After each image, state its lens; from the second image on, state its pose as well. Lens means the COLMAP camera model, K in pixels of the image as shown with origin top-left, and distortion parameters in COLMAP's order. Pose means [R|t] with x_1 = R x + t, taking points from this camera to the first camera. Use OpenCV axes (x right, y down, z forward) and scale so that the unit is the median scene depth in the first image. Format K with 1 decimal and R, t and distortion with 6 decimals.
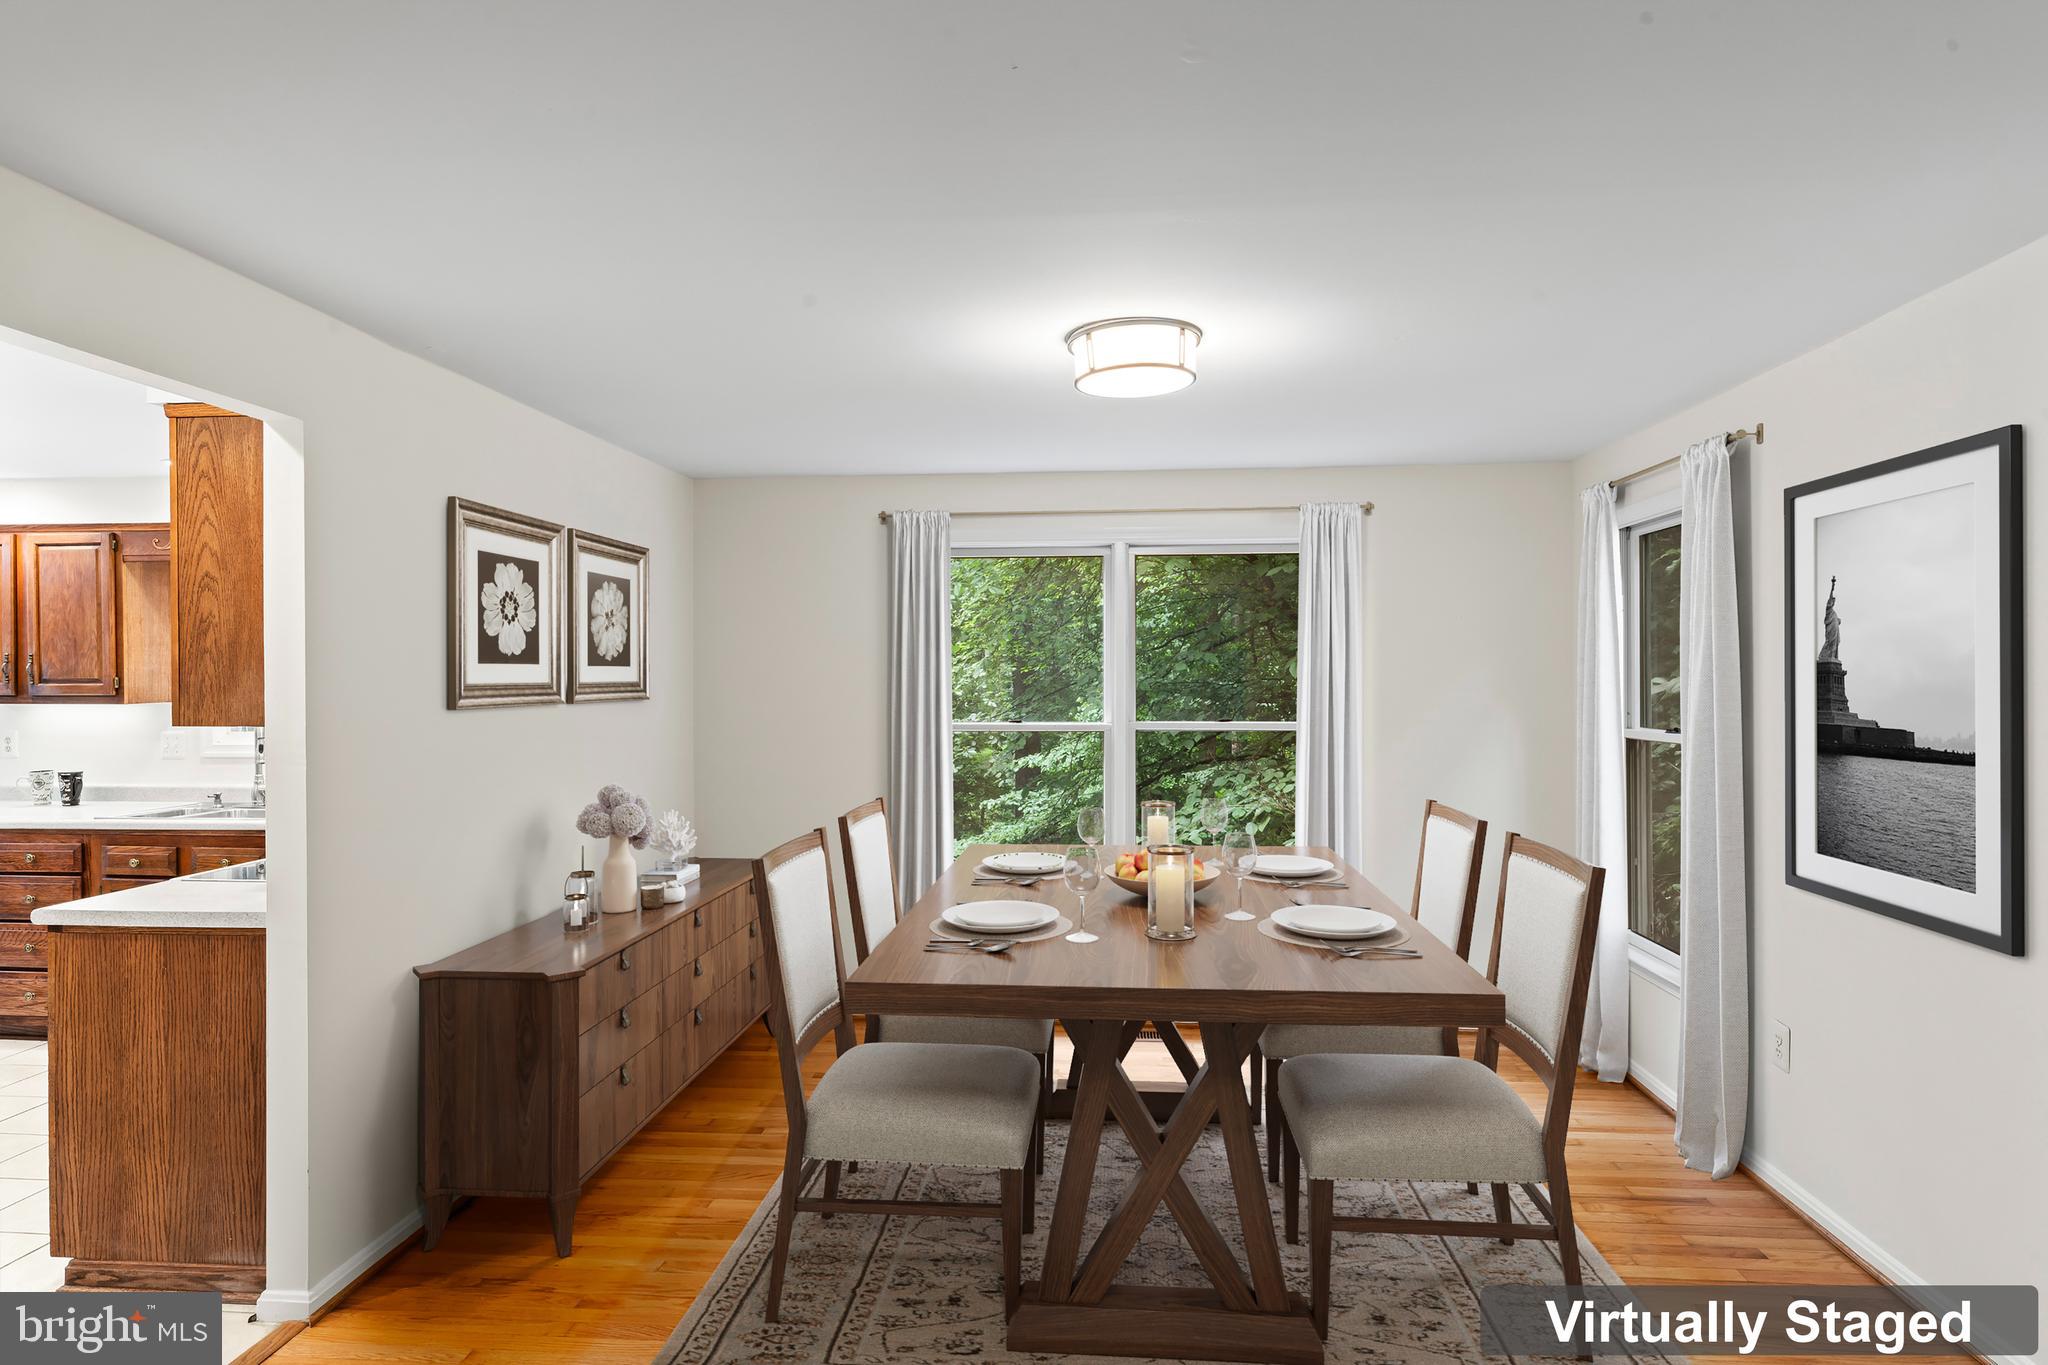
lens RADIAL K [[1179.6, 0, 1013.1], [0, 1179.6, 676.2], [0, 0, 1]] dist [0.003949, 0.000926]
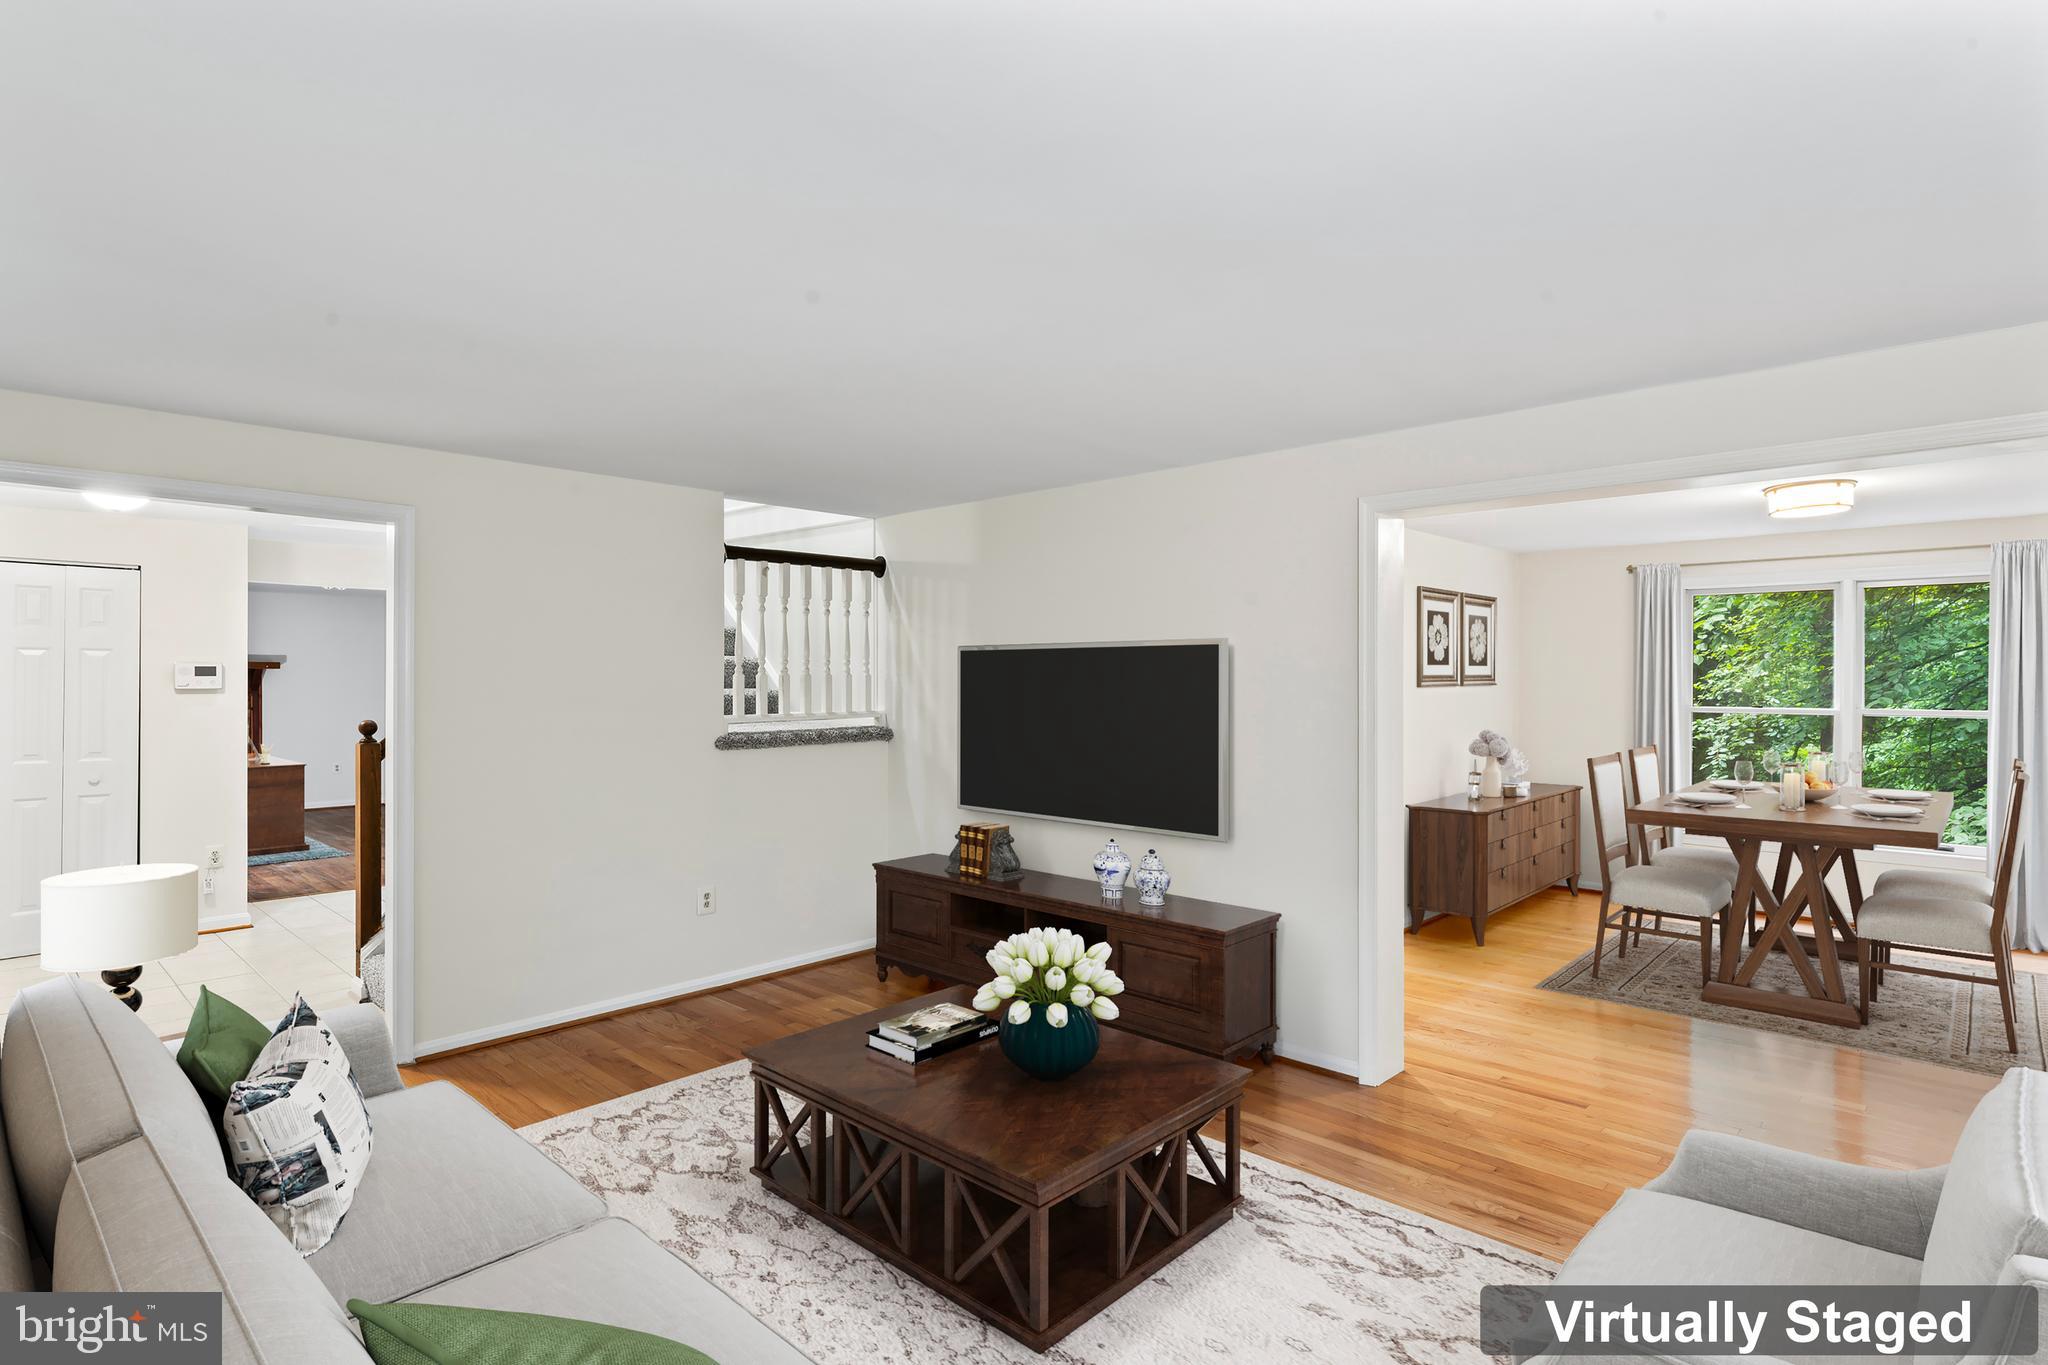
lens RADIAL K [[1034.0, 0, 1013.6], [0, 1034.0, 671.3], [0, 0, 1]] dist [0.004422, 0.000126]
pose [[0.785914, 0.005165, -0.618314, 0.083202], [-0.006950, 0.999976, -0.000480, 0.005275], [0.618296, 0.004674, 0.785931, -0.741900]]
